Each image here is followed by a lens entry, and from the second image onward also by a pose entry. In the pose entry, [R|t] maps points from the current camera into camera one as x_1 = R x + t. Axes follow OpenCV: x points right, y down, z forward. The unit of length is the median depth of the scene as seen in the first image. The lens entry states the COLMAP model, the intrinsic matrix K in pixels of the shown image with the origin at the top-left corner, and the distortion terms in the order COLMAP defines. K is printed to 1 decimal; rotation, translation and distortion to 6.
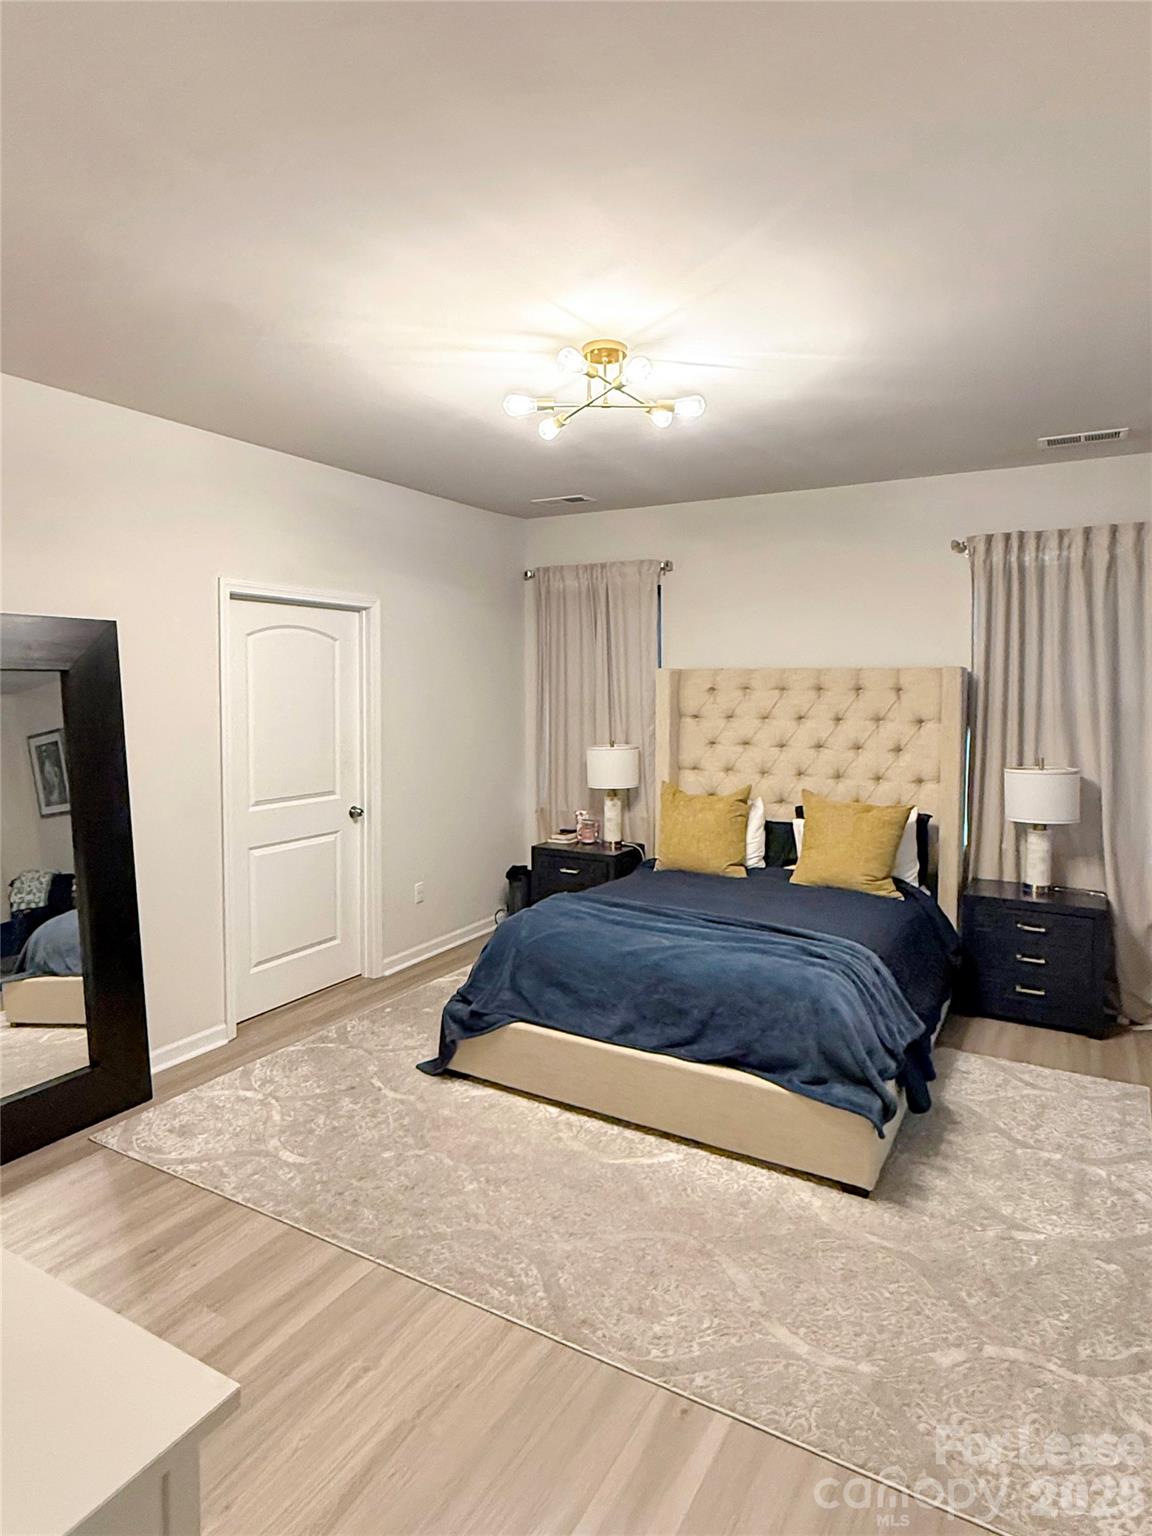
lens RADIAL K [[868.3, 0, 577.9], [0, 868.3, 766.5], [0, 0, 1]] dist [0.000845, 0.000390]
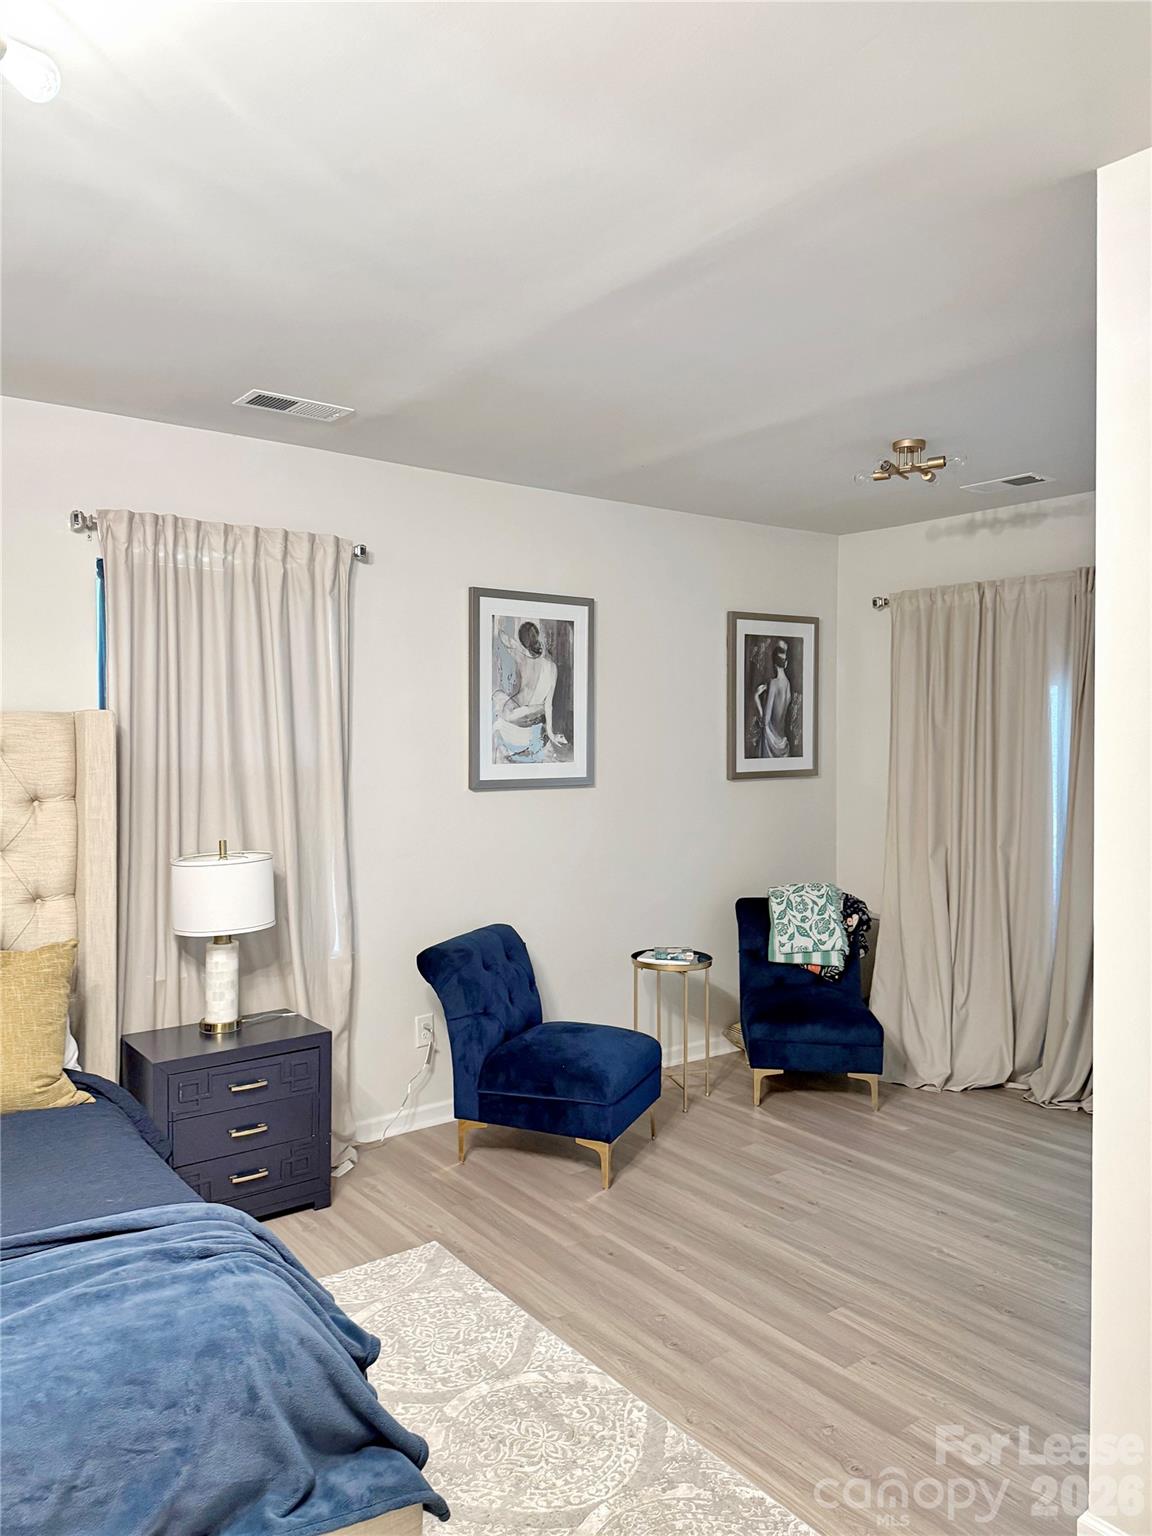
lens RADIAL K [[1110.7, 0, 575.9], [0, 1110.7, 771.7], [0, 0, 1]] dist [0.005211, 0.000889]
pose [[0.385434, -0.031263, 0.922206, -0.188313], [0.086697, 0.996232, -0.002462, -0.039549], [-0.918653, 0.080901, 0.386692, 0.386509]]
